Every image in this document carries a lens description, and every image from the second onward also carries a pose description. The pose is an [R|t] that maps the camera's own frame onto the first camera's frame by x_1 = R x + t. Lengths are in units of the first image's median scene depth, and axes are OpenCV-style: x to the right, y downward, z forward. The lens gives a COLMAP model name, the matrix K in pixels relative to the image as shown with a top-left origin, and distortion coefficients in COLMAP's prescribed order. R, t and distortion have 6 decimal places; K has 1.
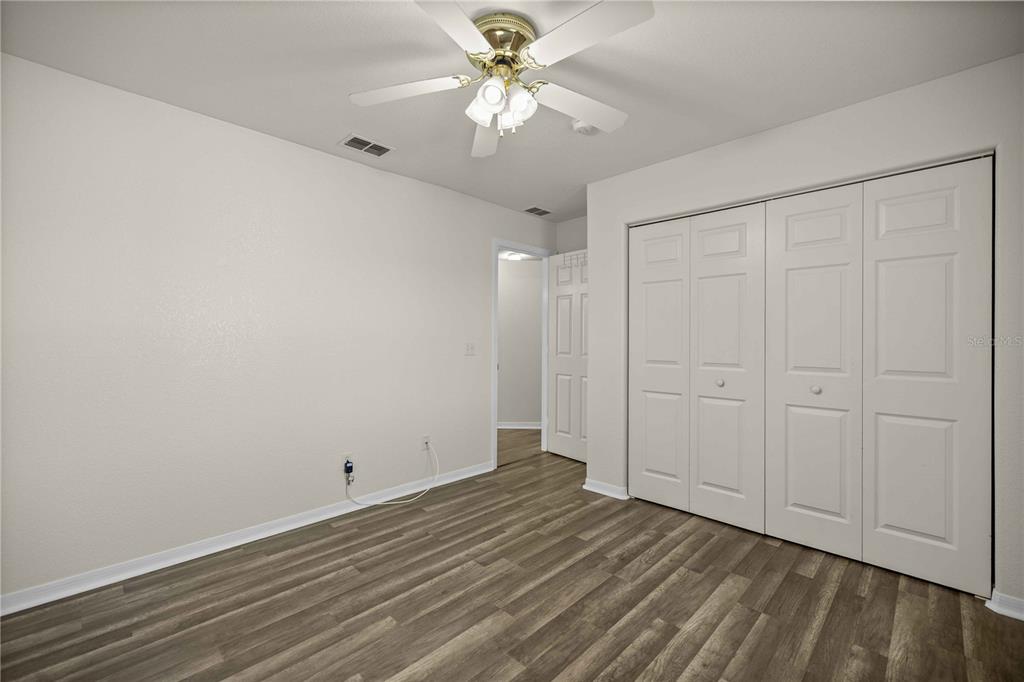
lens RADIAL K [[434.5, 0, 511.0], [0, 434.5, 333.0], [0, 0, 1]] dist [0.002743, -0.000500]
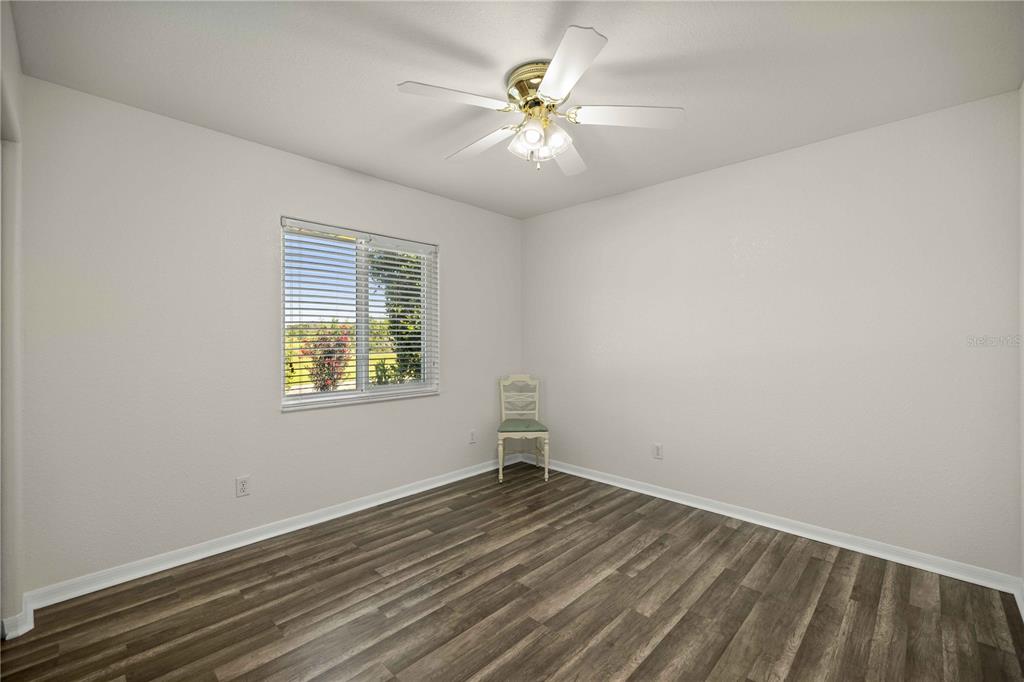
lens RADIAL K [[434.5, 0, 509.7], [0, 434.5, 341.3], [0, 0, 1]] dist [0.002743, -0.000500]
pose [[-0.999965, -0.001294, -0.008262, 0.058879], [-0.001235, 0.999974, -0.007160, 0.007042], [0.008271, -0.007150, -0.999940, 2.018319]]
